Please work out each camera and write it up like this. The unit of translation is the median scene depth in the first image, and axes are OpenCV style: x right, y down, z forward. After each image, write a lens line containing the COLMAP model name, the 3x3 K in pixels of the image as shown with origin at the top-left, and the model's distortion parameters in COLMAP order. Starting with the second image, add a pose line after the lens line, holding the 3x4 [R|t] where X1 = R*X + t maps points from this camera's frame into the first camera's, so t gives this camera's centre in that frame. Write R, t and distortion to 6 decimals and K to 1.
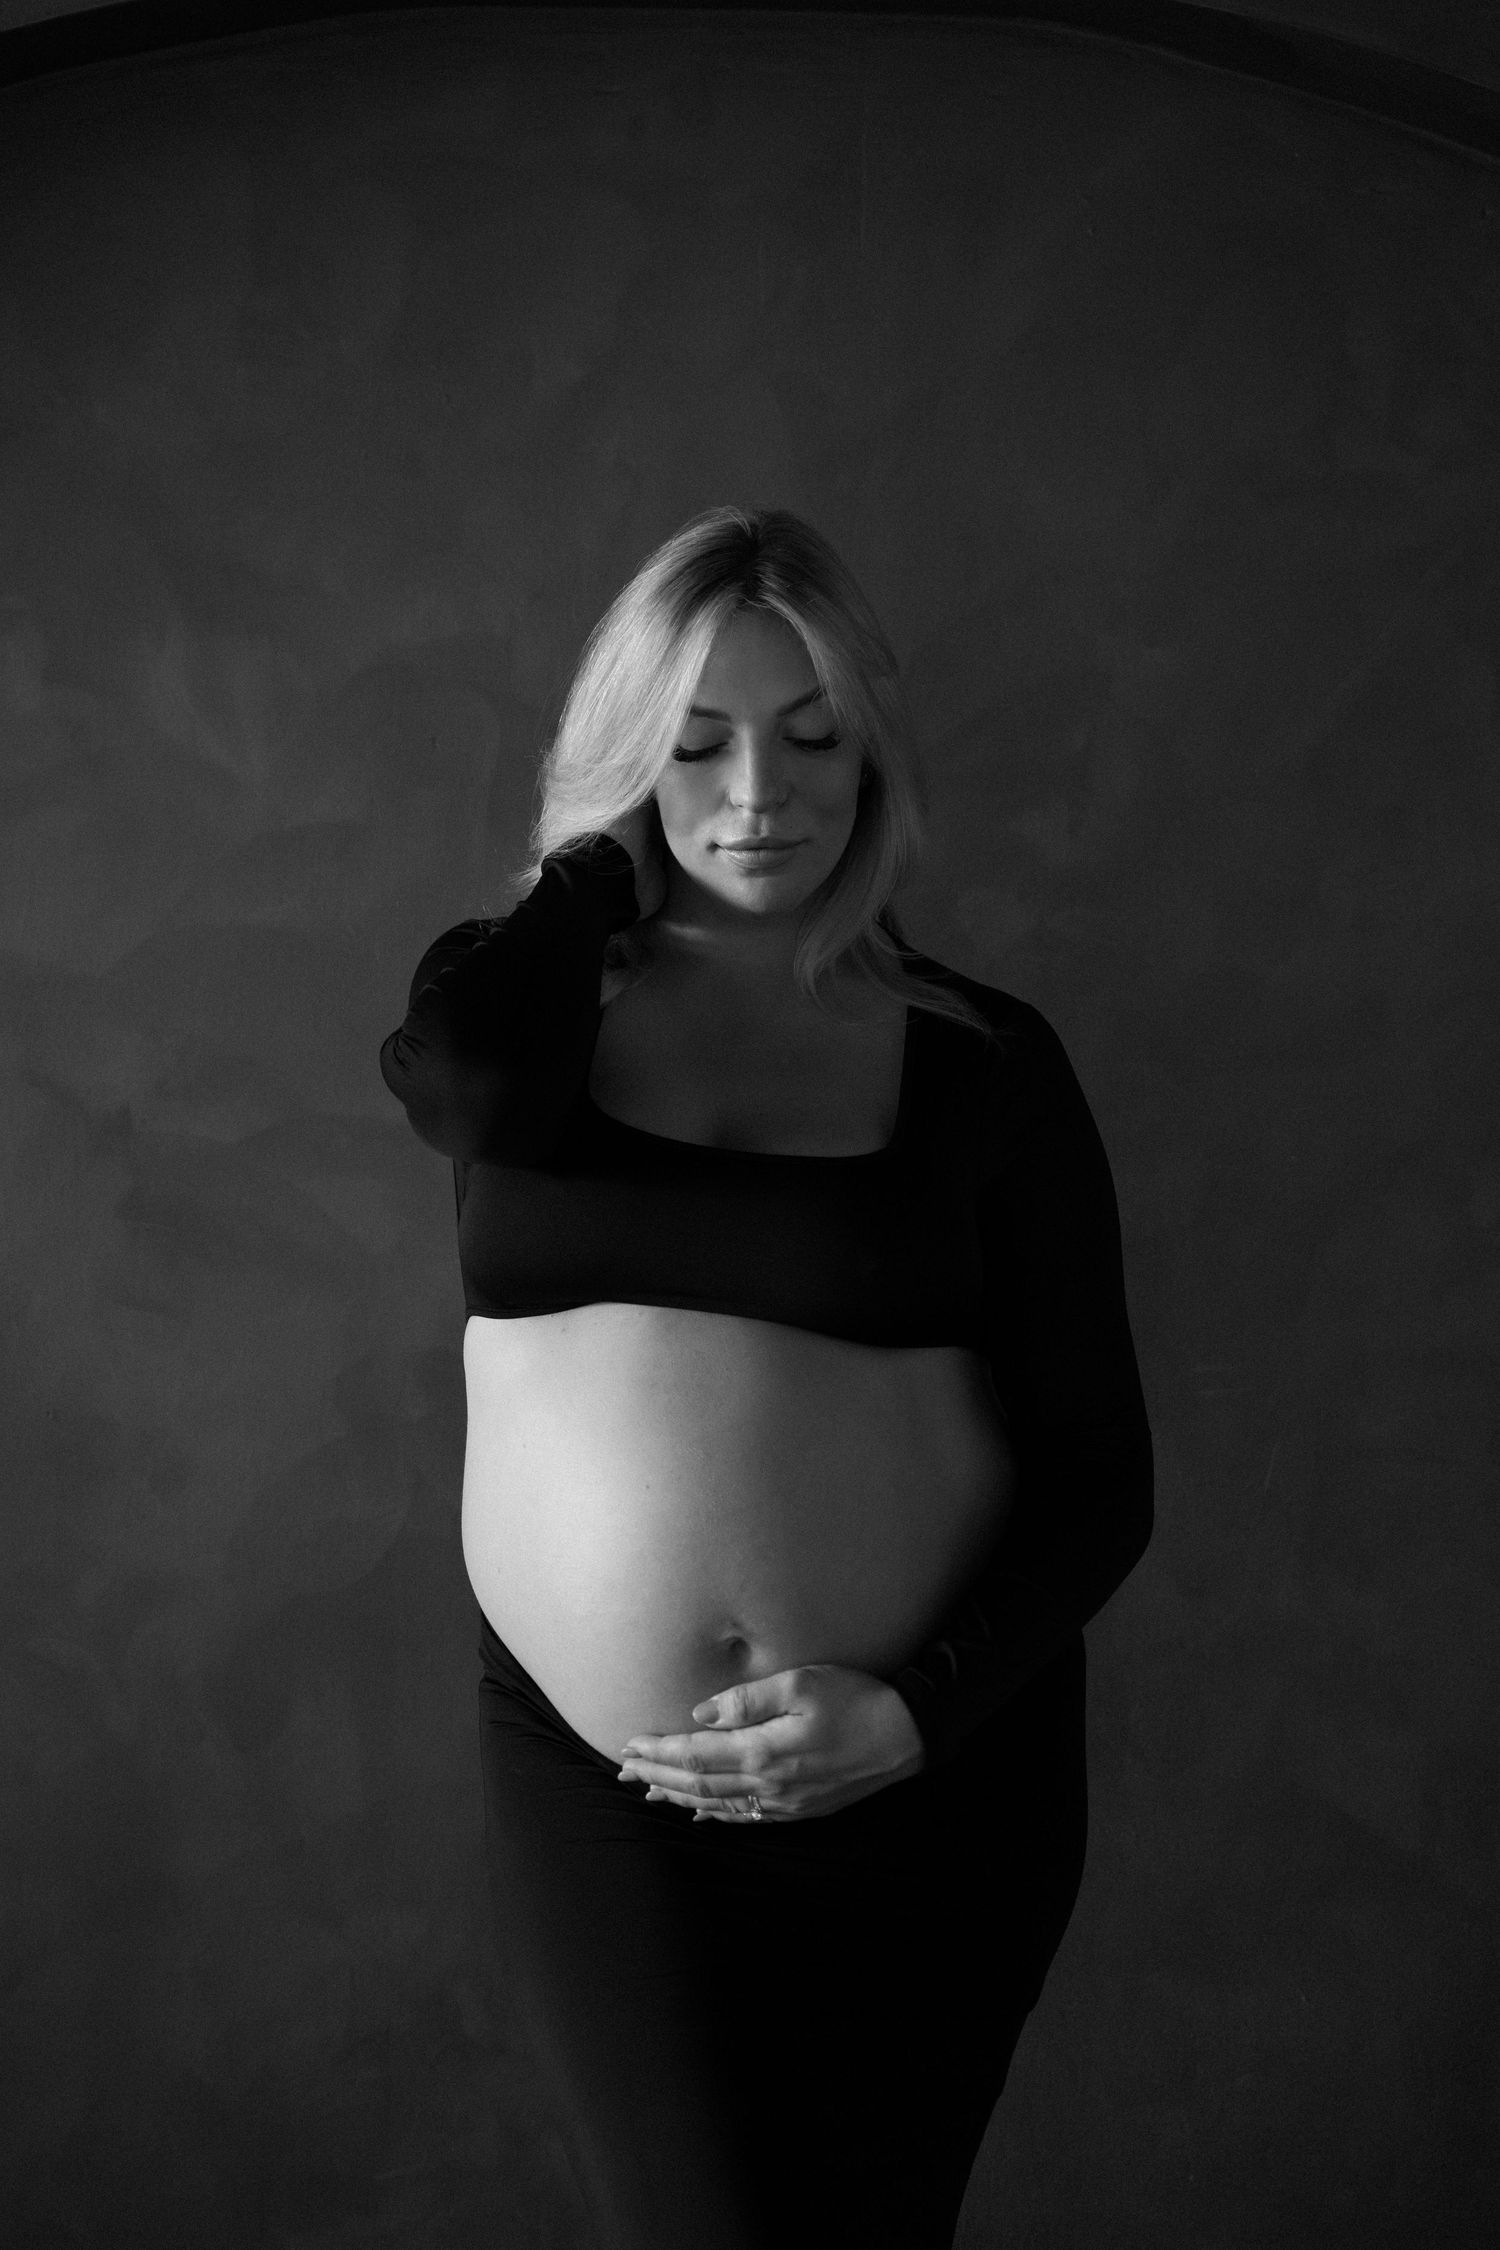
lens RADIAL K [[3988.0, 0, 740.5], [0, 3988.0, 1134.7], [0, 0, 1]] dist [0.236830, 0.000000]
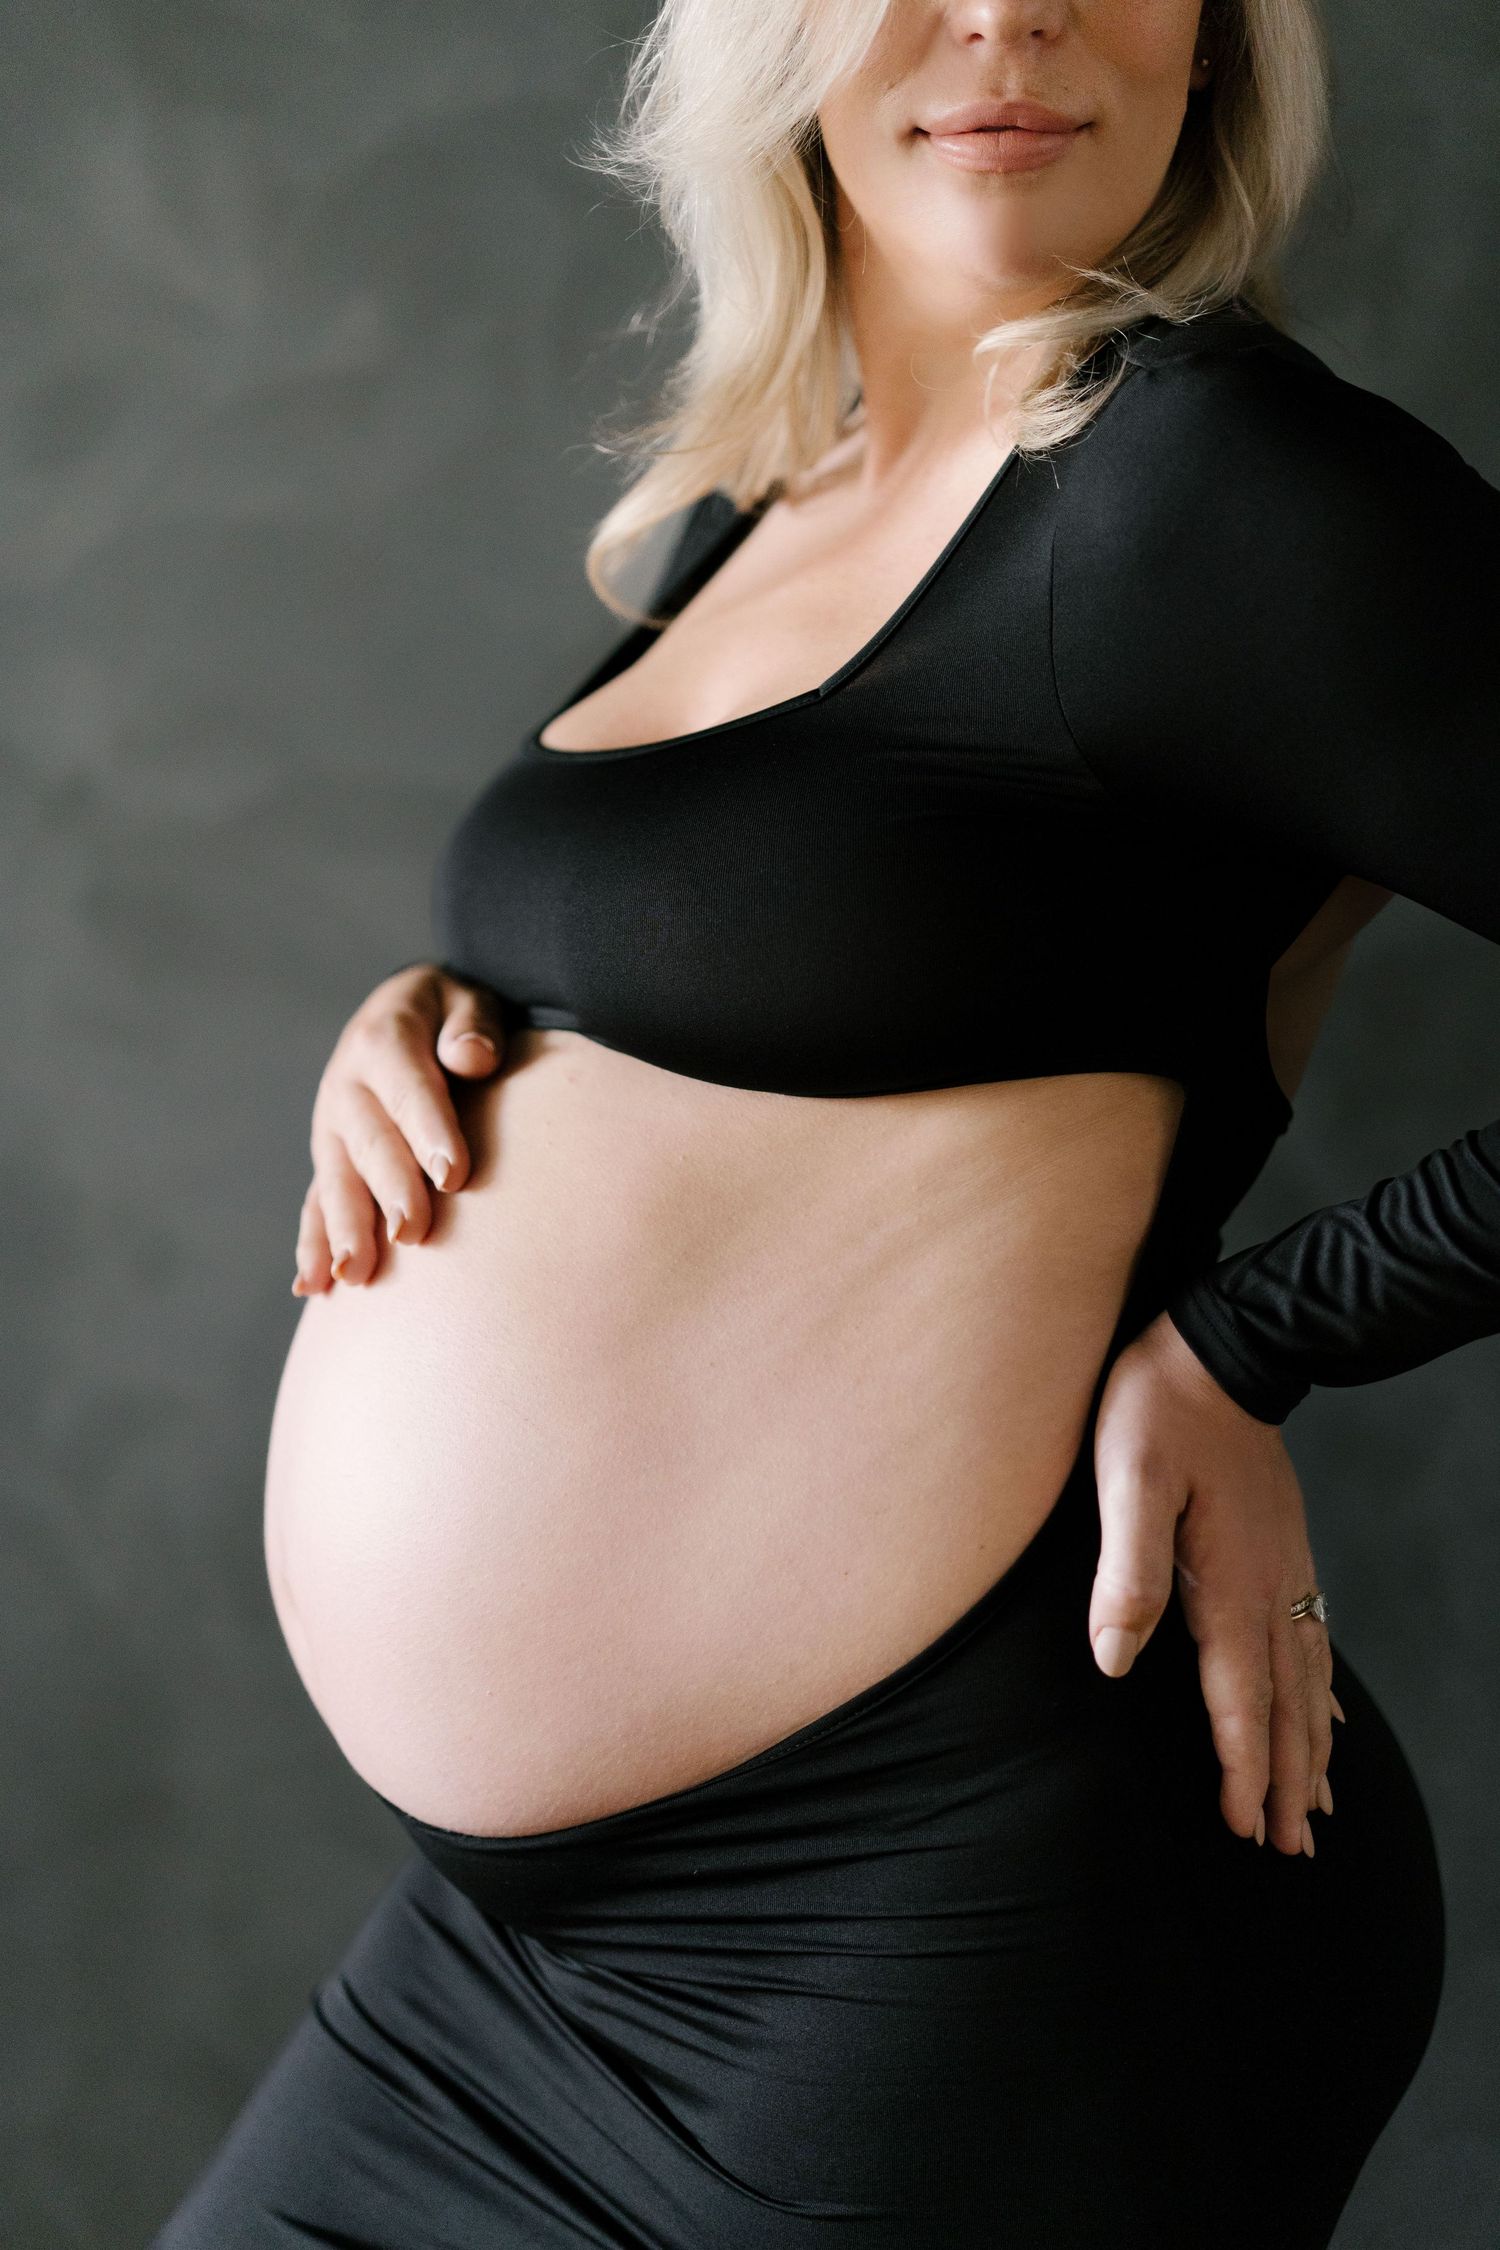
lens RADIAL K [[3205.2, 0, 752.4], [0, 3205.2, 1119.7], [0, 0, 1]] dist [0.054774, 0.000000]
pose [[0.999444, -0.016525, -0.028955, -0.012805], [0.018456, 0.997533, 0.067731, 0.020023], [0.027764, -0.068228, 0.997283, 0.408044]]
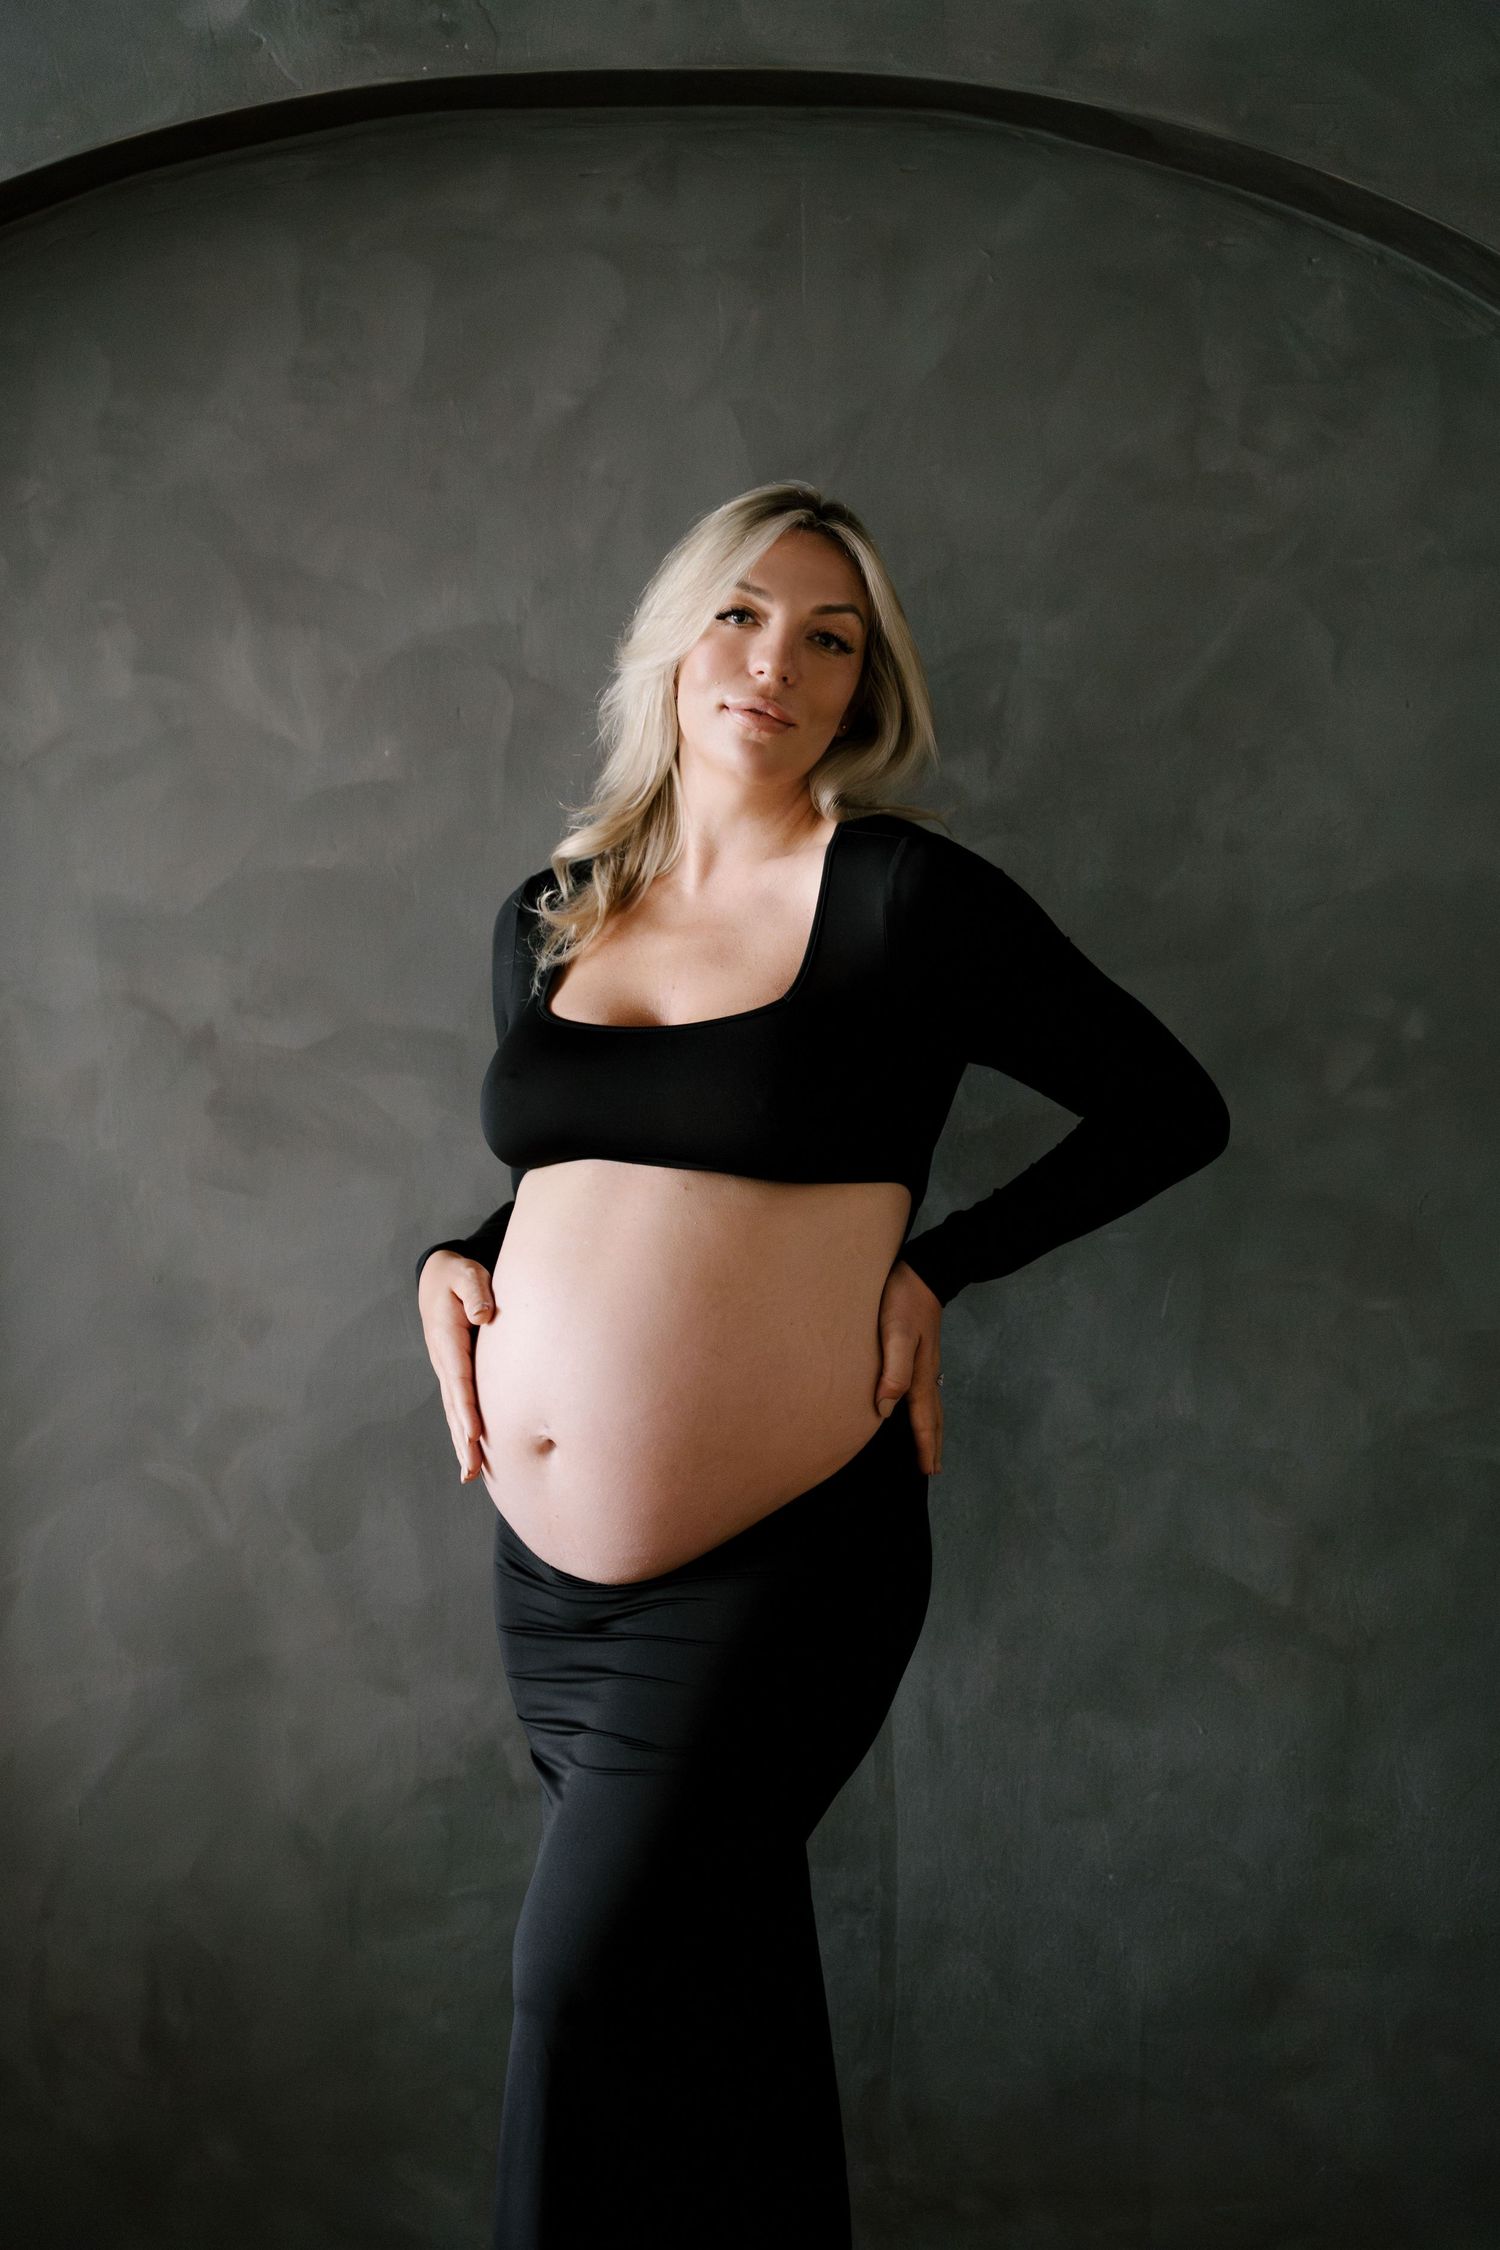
lens RADIAL K [[3607.9, 0, 758.5], [0, 3607.9, 1137.0], [0, 0, 1]] dist [0.049651, 0.000000]
pose [[0.999677, -0.024314, 0.007409, 0.002312], [0.024243, 0.999661, 0.009496, 0.021567], [-0.007637, -0.009313, 0.999927, -0.086714]]
